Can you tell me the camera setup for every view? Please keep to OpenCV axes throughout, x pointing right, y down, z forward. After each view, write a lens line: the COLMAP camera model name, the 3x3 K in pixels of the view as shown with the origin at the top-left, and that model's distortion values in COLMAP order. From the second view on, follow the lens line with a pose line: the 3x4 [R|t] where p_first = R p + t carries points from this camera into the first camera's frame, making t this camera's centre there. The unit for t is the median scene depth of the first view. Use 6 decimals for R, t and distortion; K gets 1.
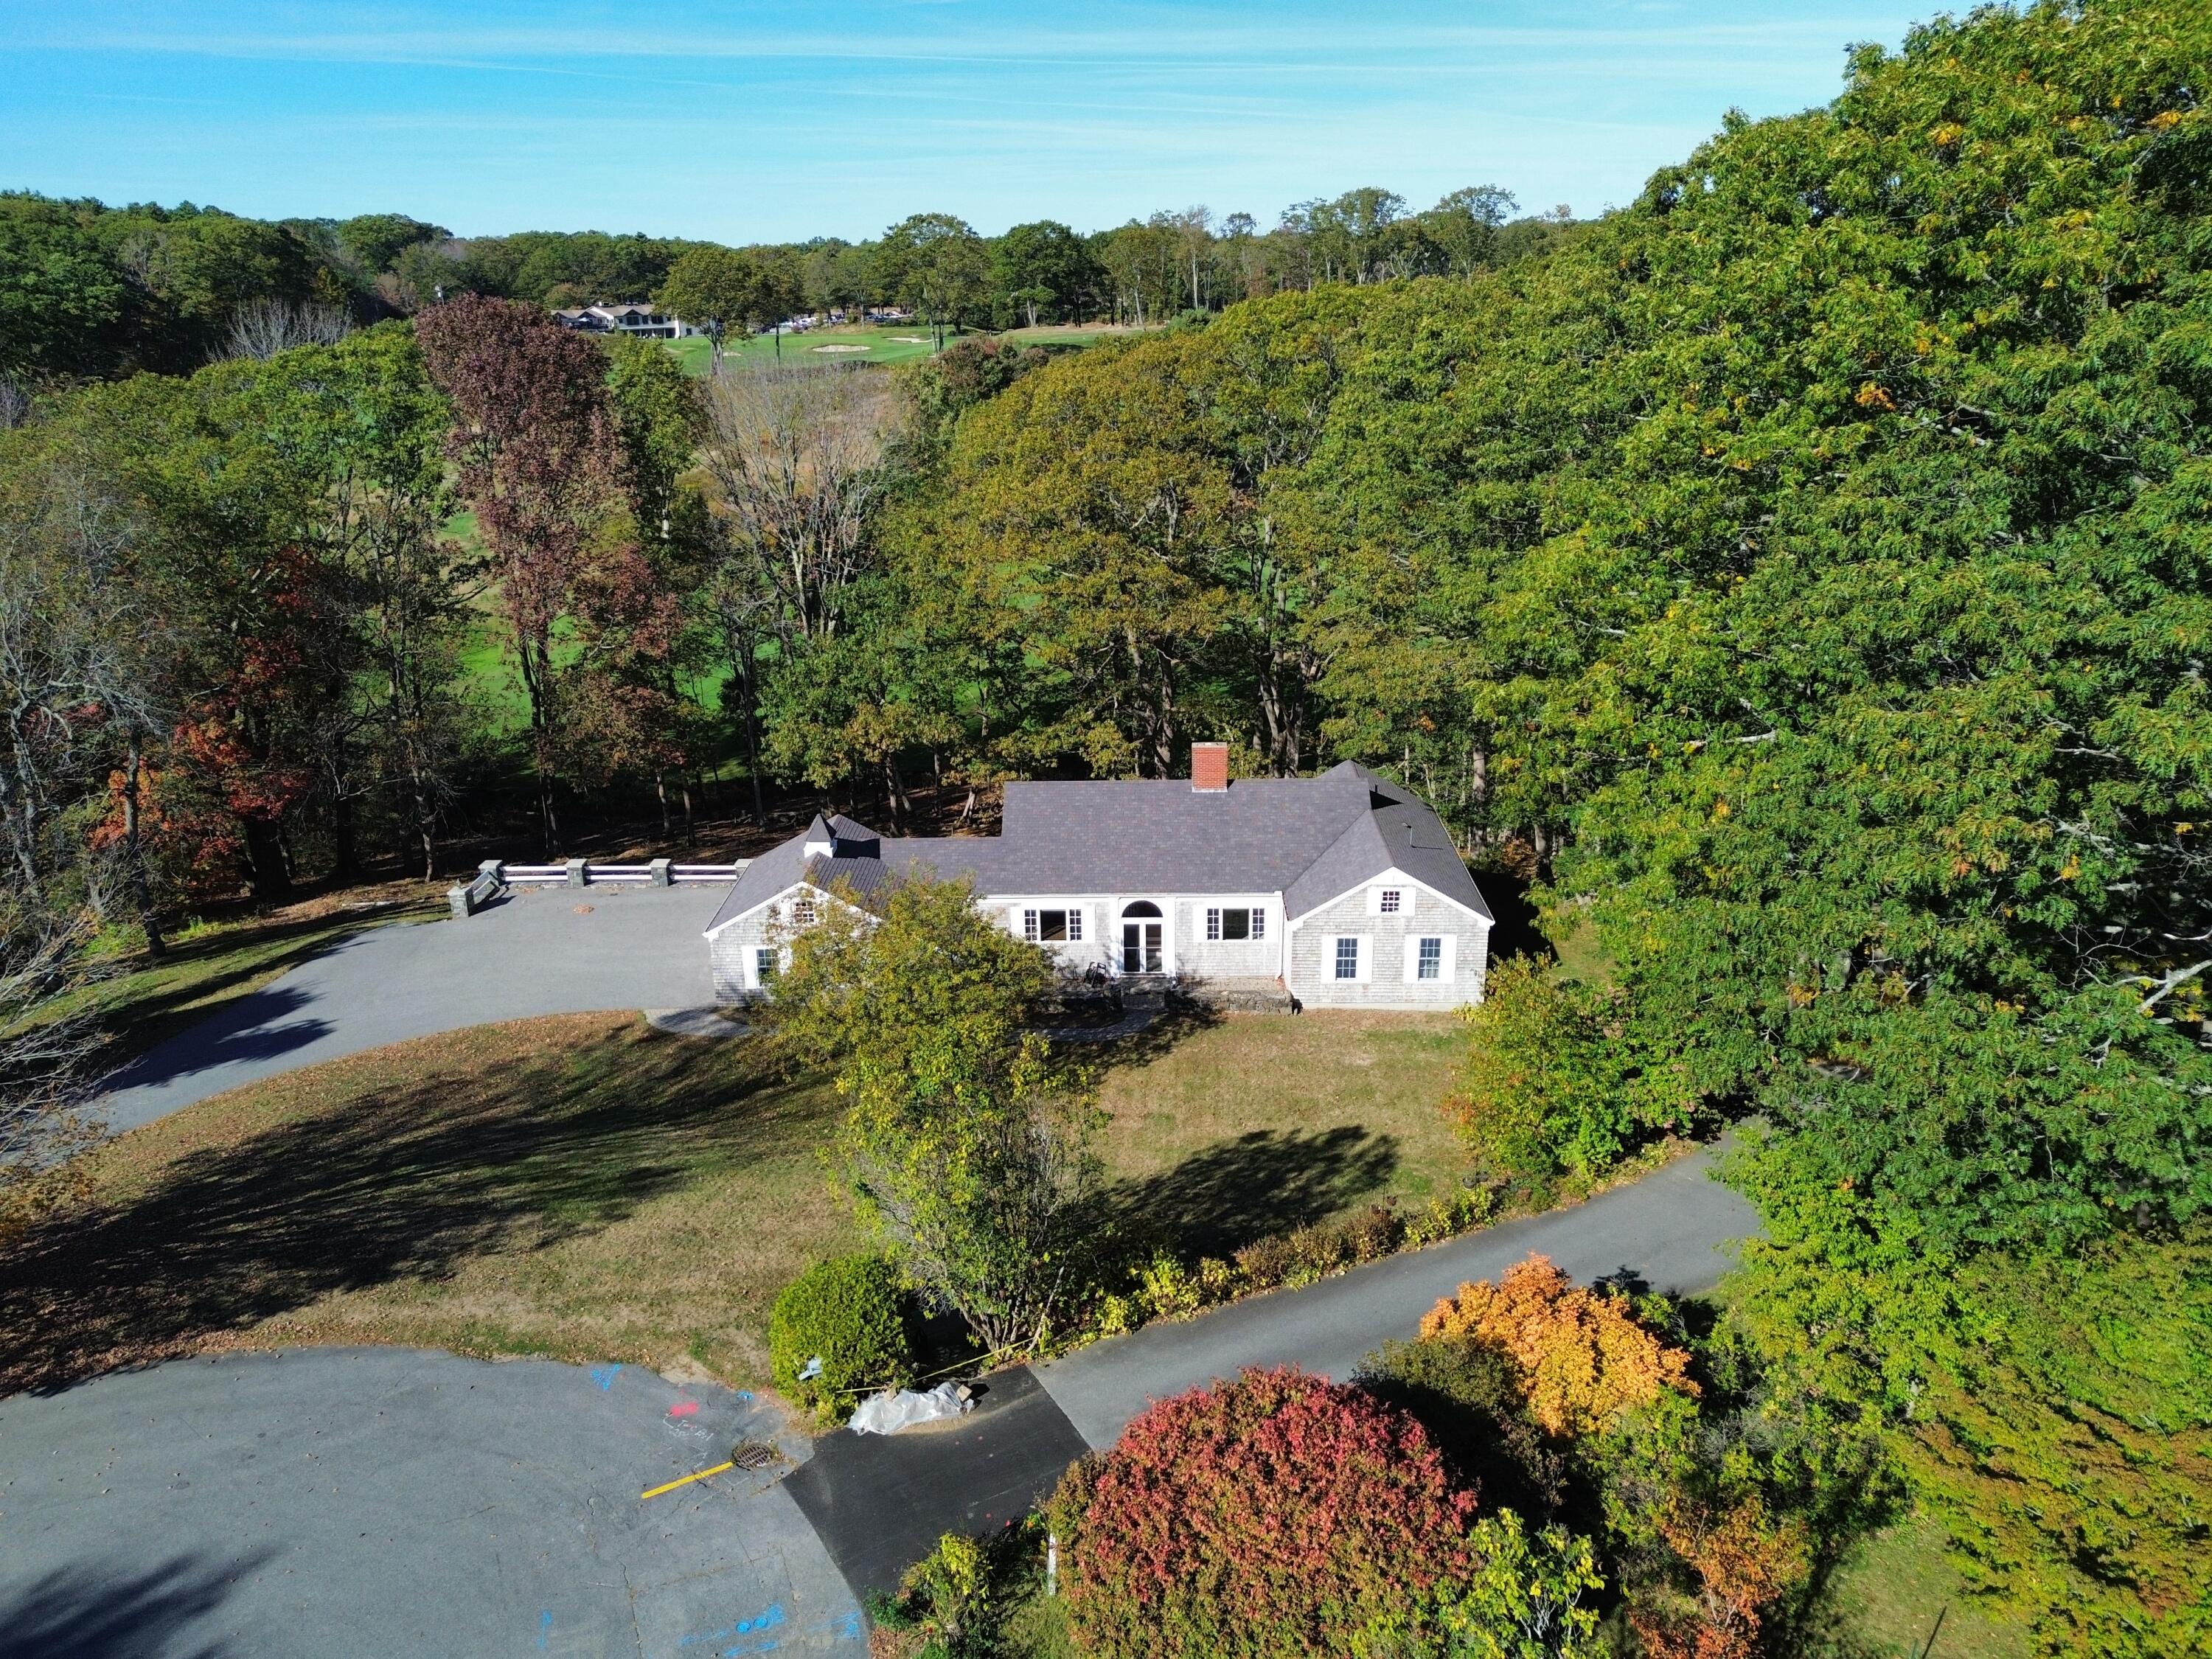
lens RADIAL K [[1556.3, 0, 1106.0], [0, 1556.3, 829.5], [0, 0, 1]] dist [0.109643, -0.115340]
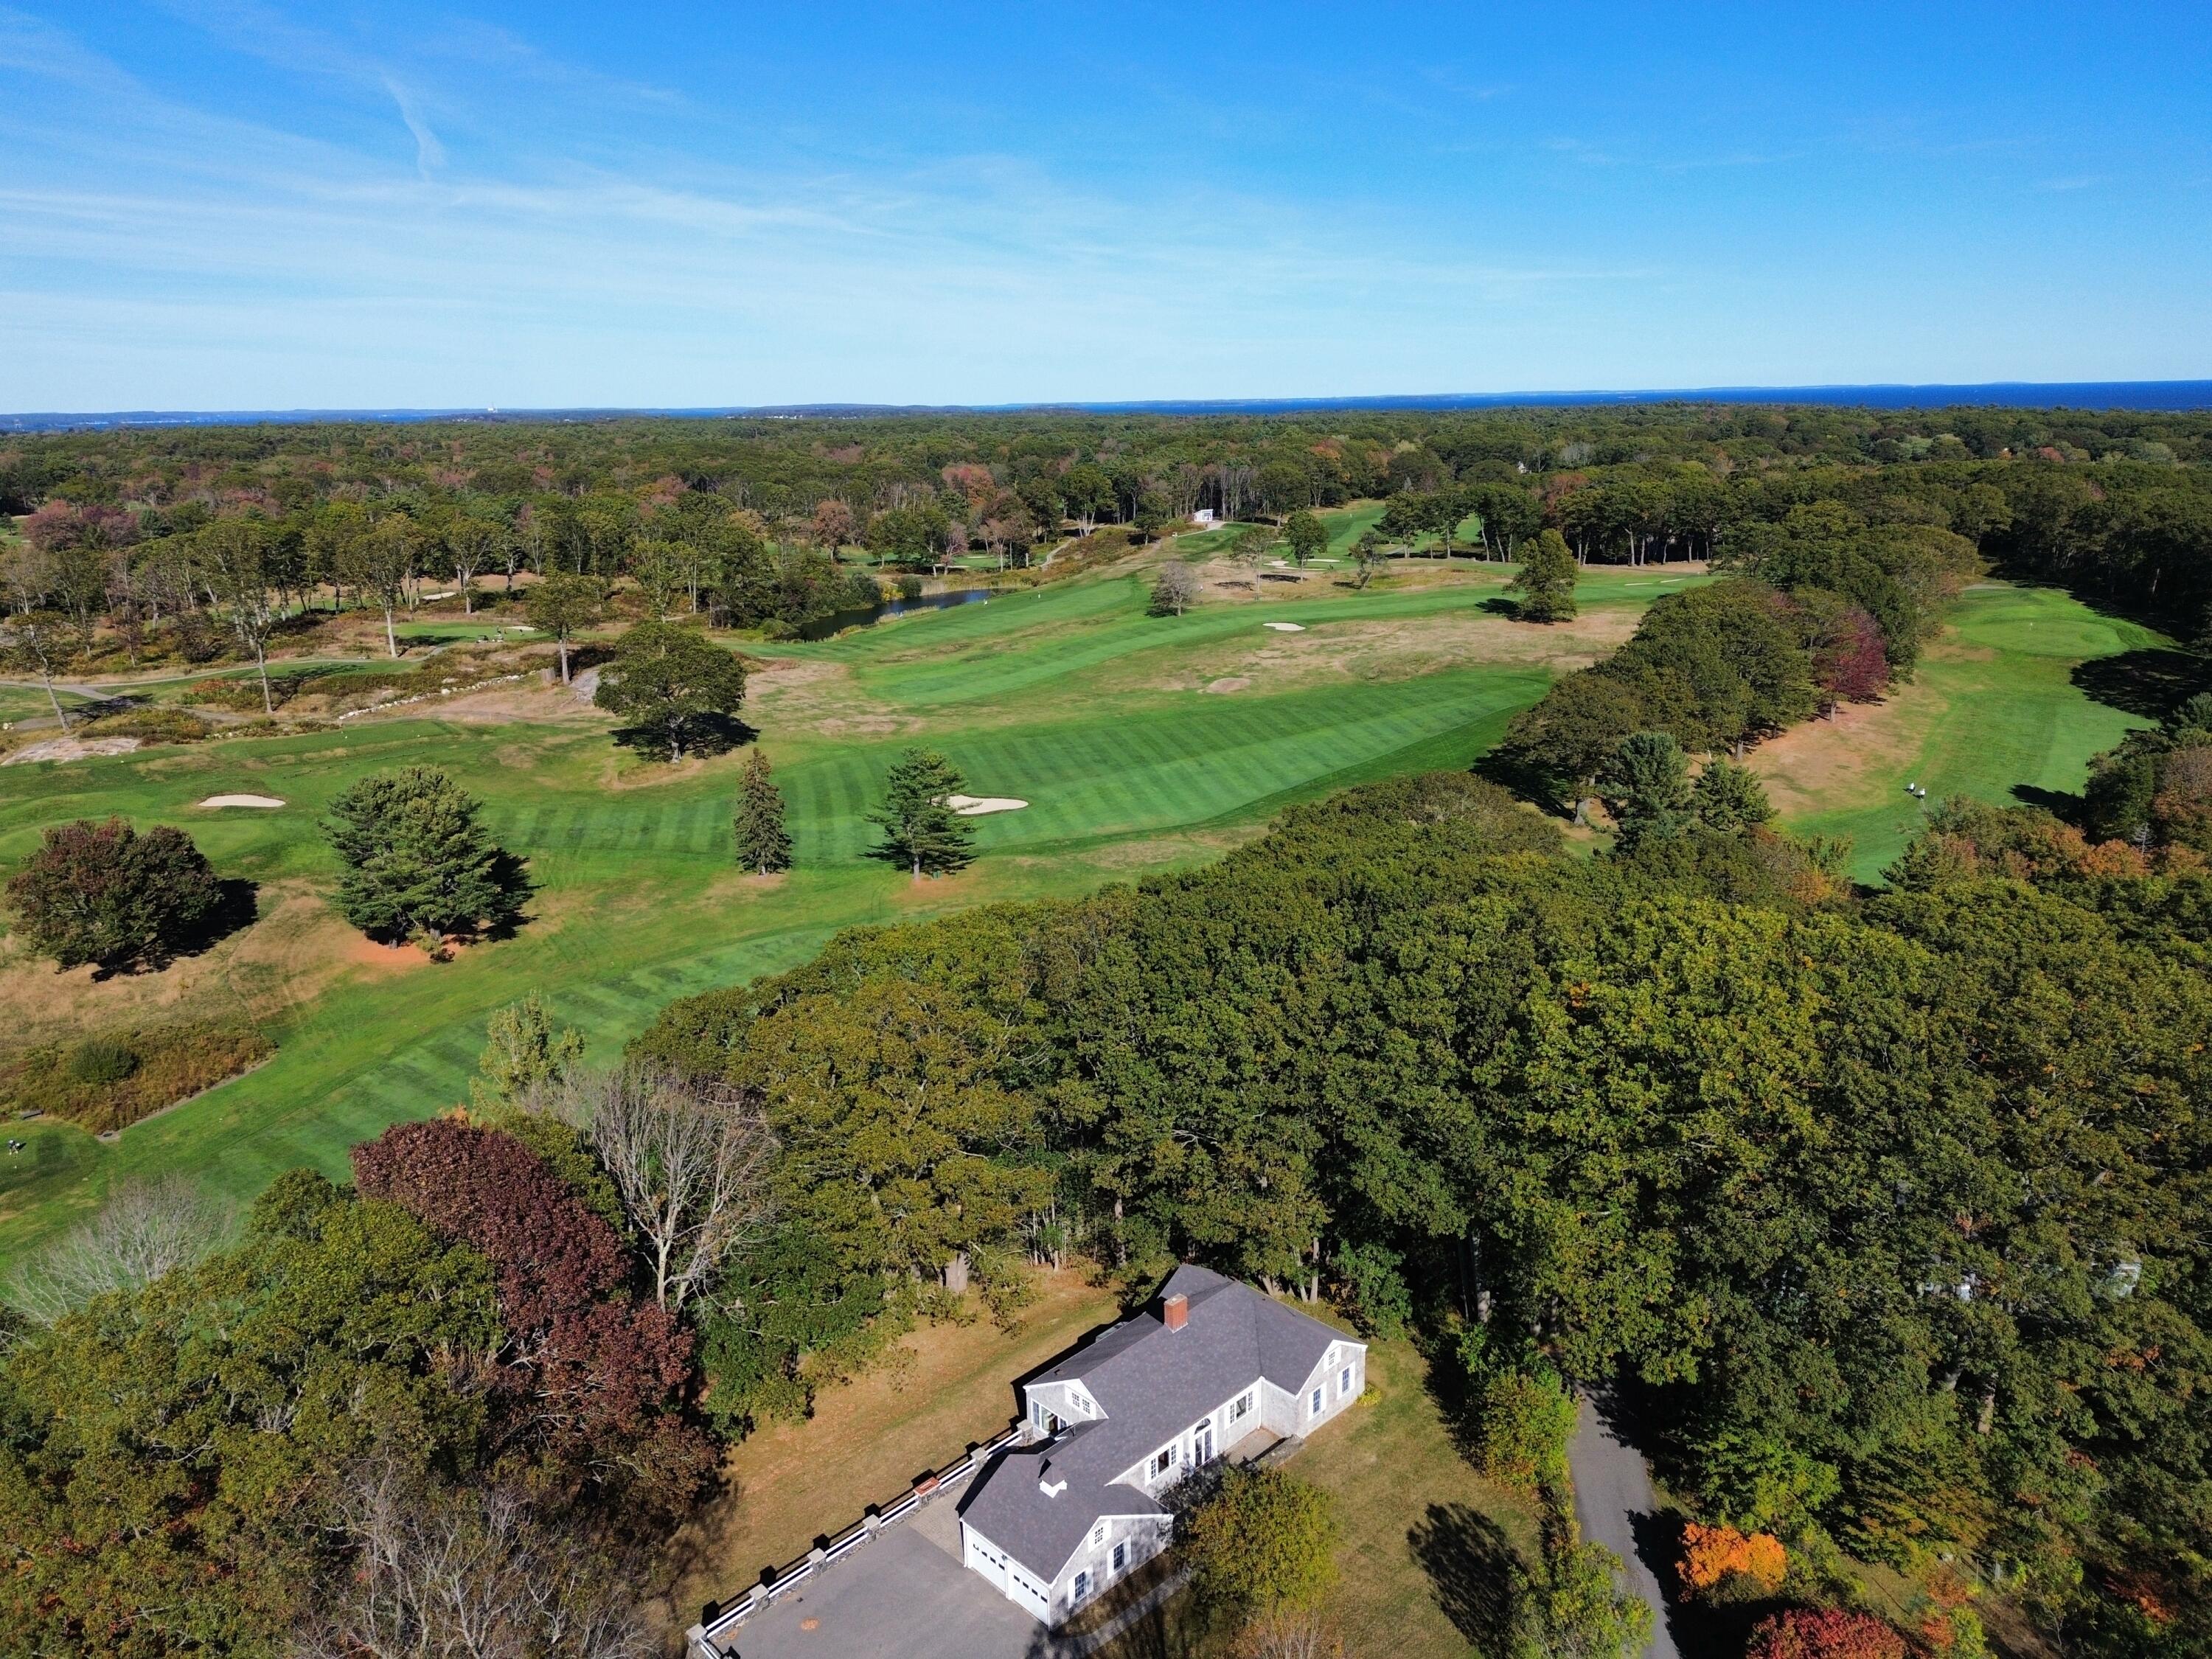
lens RADIAL K [[1562.6, 0, 1106.0], [0, 1562.6, 829.5], [0, 0, 1]] dist [0.103048, -0.094390]
pose [[0.682766, -0.180279, 0.708046, -1.059089], [0.245815, 0.969268, 0.009752, -0.566119], [-0.688045, 0.167390, 0.706098, -0.156276]]
